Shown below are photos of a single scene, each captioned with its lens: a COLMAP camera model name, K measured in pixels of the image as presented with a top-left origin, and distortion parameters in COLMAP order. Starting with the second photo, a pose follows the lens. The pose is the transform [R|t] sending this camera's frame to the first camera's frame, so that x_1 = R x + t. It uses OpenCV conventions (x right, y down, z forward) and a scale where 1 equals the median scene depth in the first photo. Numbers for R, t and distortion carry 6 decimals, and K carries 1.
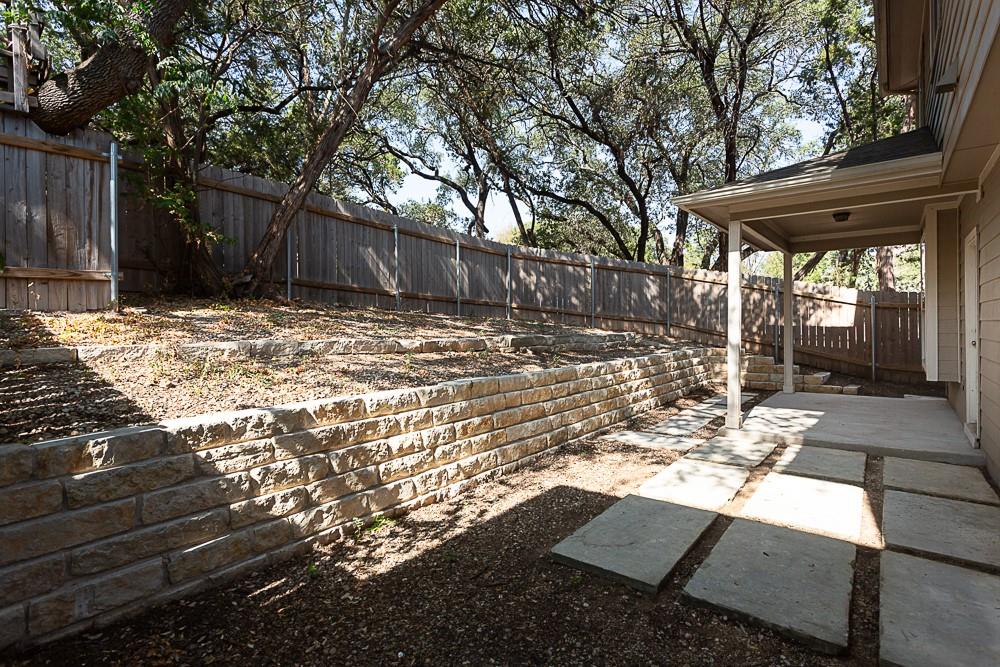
lens RADIAL K [[514.0, 0, 498.7], [0, 514.0, 329.4], [0, 0, 1]] dist [0.020231, 0.001002]
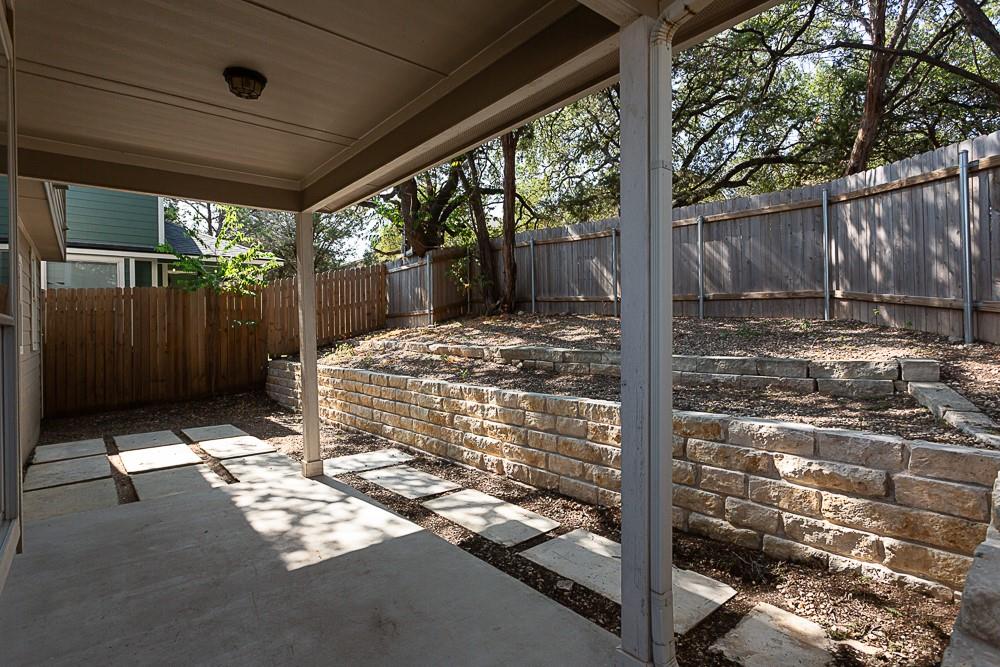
lens RADIAL K [[514.0, 0, 499.5], [0, 514.0, 328.3], [0, 0, 1]] dist [0.020231, 0.001002]
pose [[-0.220192, 0.017235, -0.975304, 0.624069], [0.011906, 0.999817, 0.014980, -0.023585], [0.975384, -0.008314, -0.220357, 0.775835]]
